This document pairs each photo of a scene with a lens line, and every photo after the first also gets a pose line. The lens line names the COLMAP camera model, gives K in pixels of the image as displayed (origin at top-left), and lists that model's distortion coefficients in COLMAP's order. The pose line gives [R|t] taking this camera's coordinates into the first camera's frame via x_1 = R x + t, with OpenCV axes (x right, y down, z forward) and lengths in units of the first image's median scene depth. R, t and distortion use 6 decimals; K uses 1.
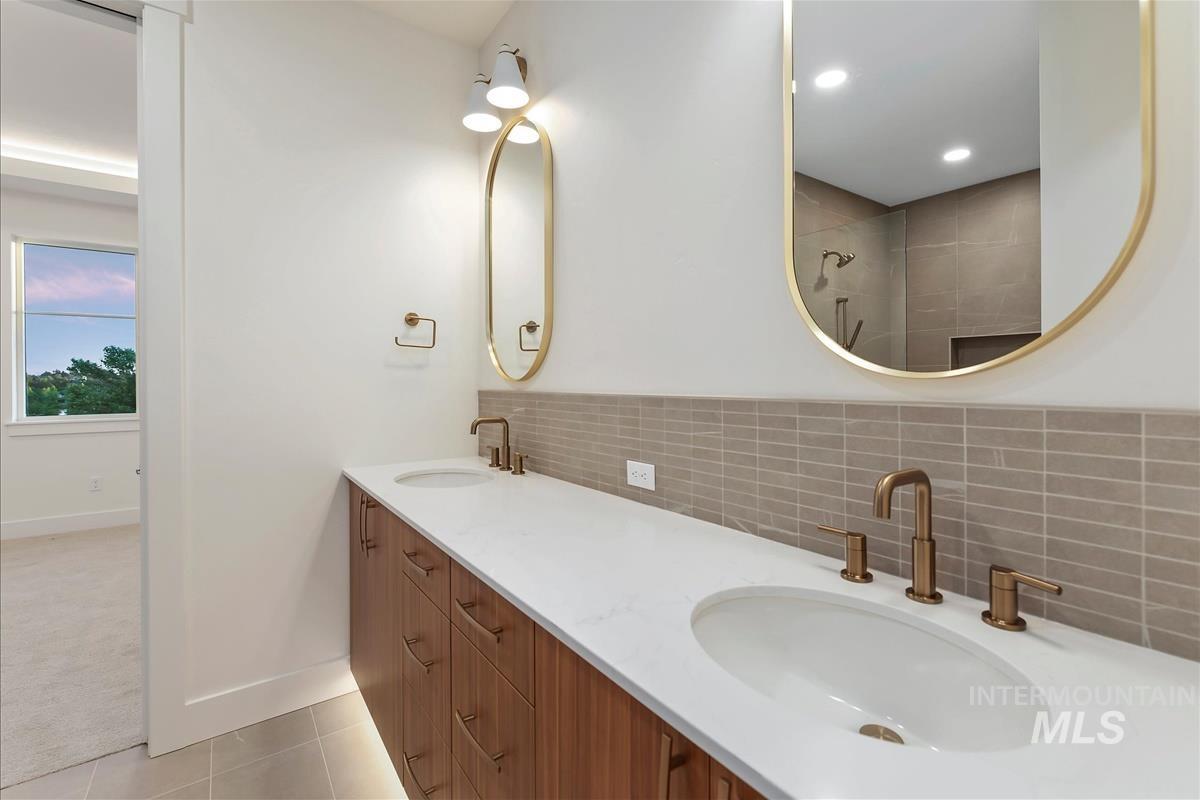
lens RADIAL K [[517.8, 0, 597.4], [0, 517.8, 389.1], [0, 0, 1]] dist [0.000708, -0.000070]
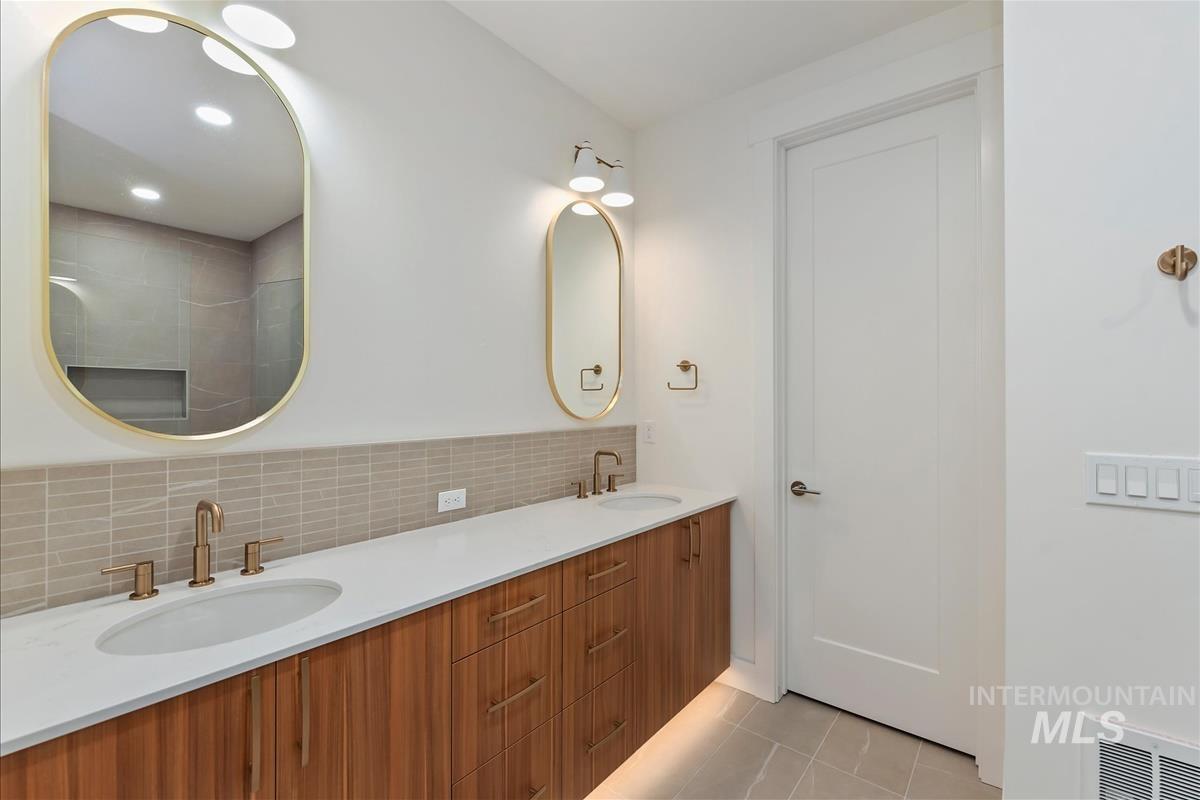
lens RADIAL K [[517.8, 0, 599.0], [0, 517.8, 400.4], [0, 0, 1]] dist [0.000708, -0.000070]
pose [[-0.253989, 0.000545, 0.967207, -1.317097], [0.016353, 0.999859, 0.003730, -0.084357], [-0.967069, 0.016764, -0.253962, 1.023965]]
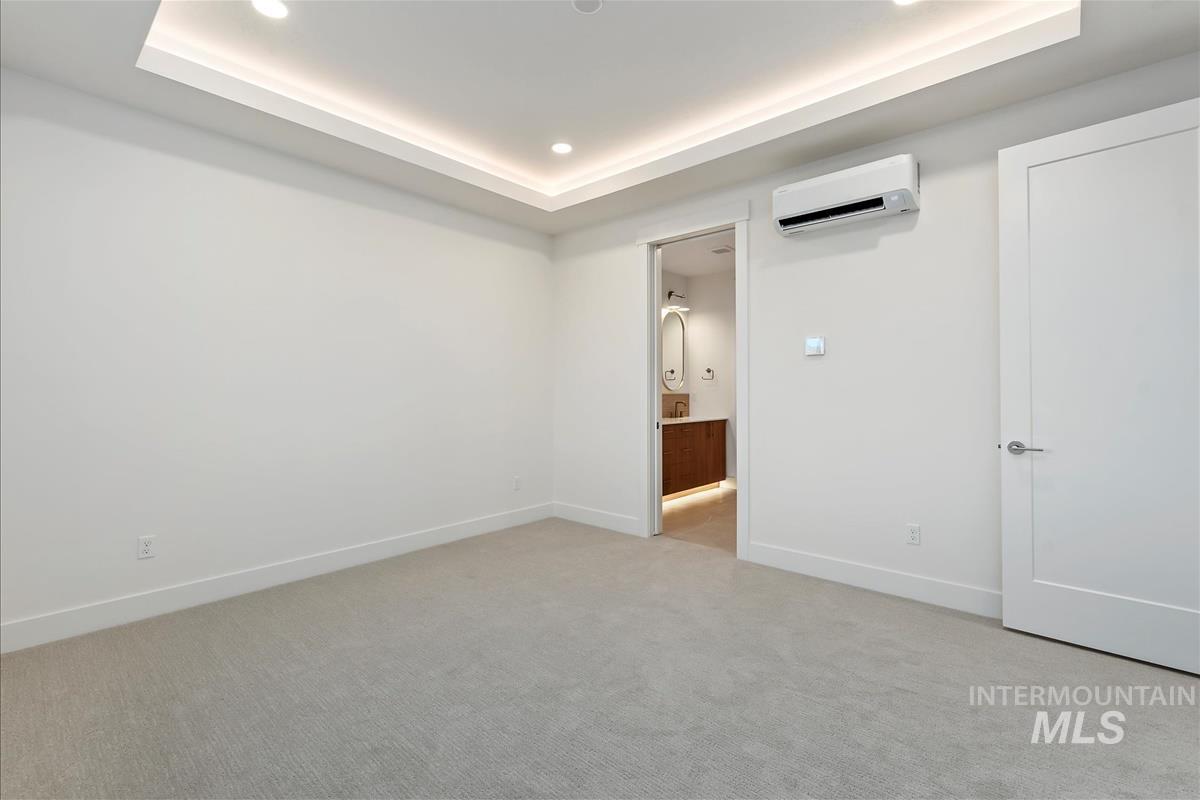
lens RADIAL K [[517.8, 0, 598.3], [0, 517.8, 391.4], [0, 0, 1]] dist [0.000708, -0.000070]
pose [[-0.206370, 0.000562, 0.978474, -4.205868], [0.023312, 0.999719, 0.004342, -0.042648], [-0.978196, 0.023706, -0.206326, 2.301353]]
